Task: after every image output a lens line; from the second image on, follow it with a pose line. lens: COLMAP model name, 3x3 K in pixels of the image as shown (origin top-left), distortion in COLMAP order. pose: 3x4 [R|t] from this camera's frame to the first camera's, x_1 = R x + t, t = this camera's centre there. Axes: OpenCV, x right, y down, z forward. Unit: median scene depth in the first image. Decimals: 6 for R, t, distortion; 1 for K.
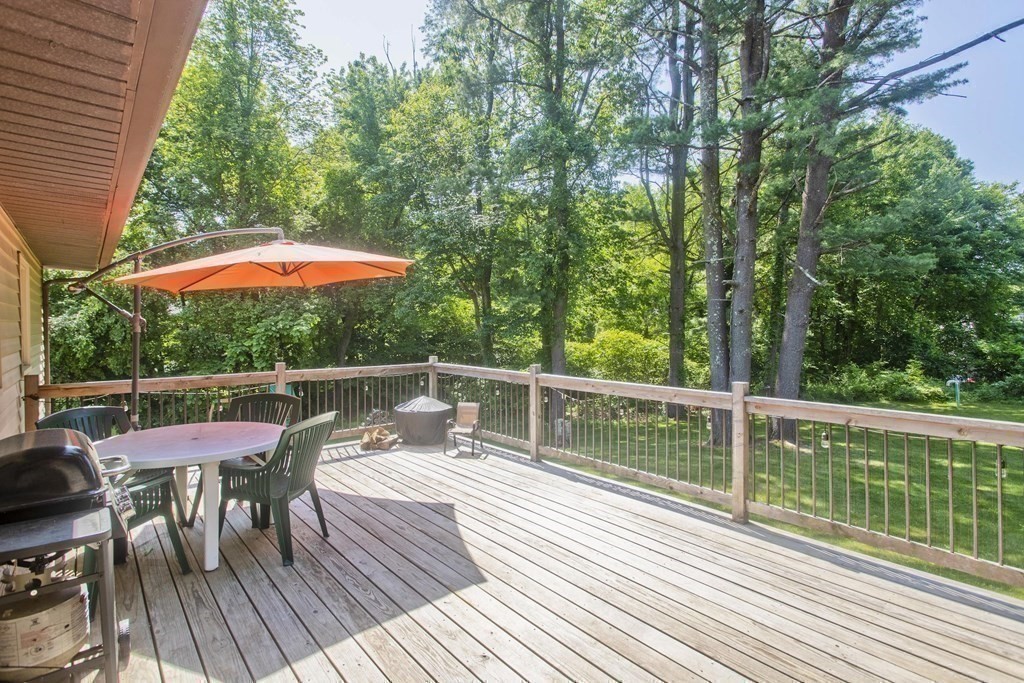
lens RADIAL K [[497.2, 0, 514.0], [0, 497.2, 333.4], [0, 0, 1]] dist [0.006325, -0.000662]
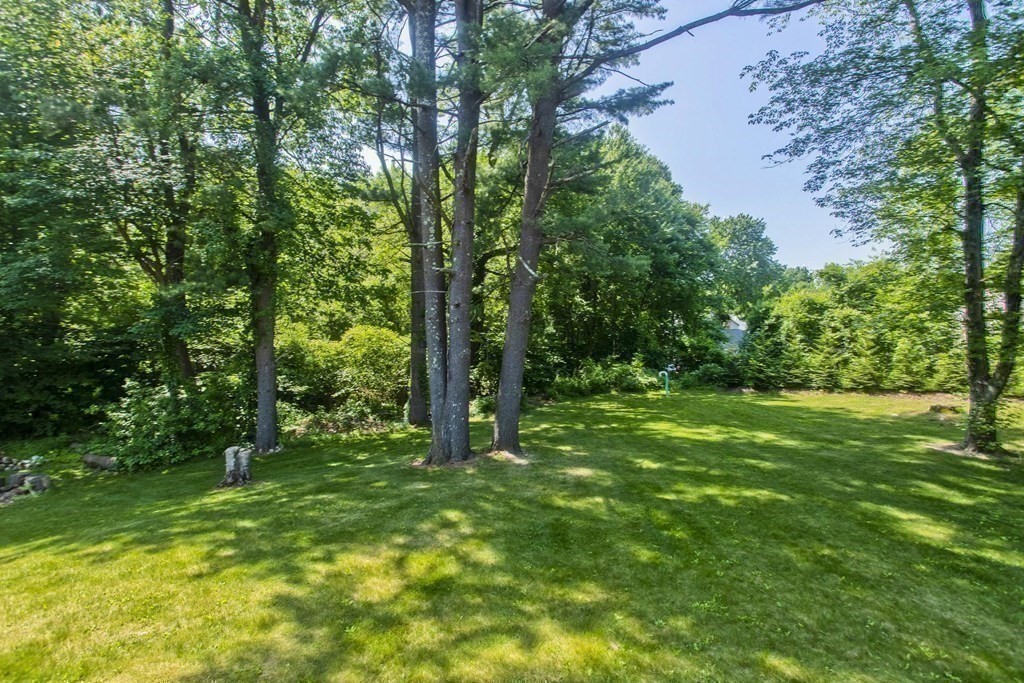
lens RADIAL K [[497.2, 0, 509.8], [0, 497.2, 336.5], [0, 0, 1]] dist [0.006325, -0.000662]
pose [[0.919481, -0.006878, 0.393073, 0.110765], [0.000735, 0.999875, 0.015777, -0.002459], [-0.393133, -0.014217, 0.919372, 0.098415]]
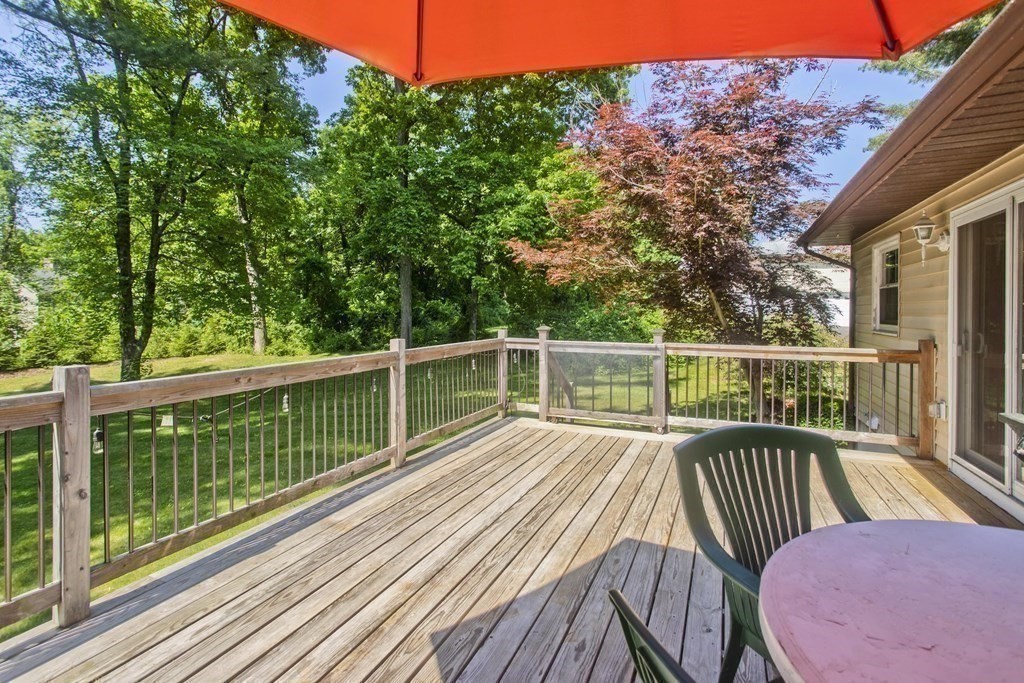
lens RADIAL K [[497.2, 0, 519.4], [0, 497.2, 312.1], [0, 0, 1]] dist [0.006325, -0.000662]
pose [[-0.441937, -0.002595, 0.897042, -0.095653], [0.010712, 0.999909, 0.008170, 0.004945], [-0.896982, 0.013220, -0.441869, 0.184729]]
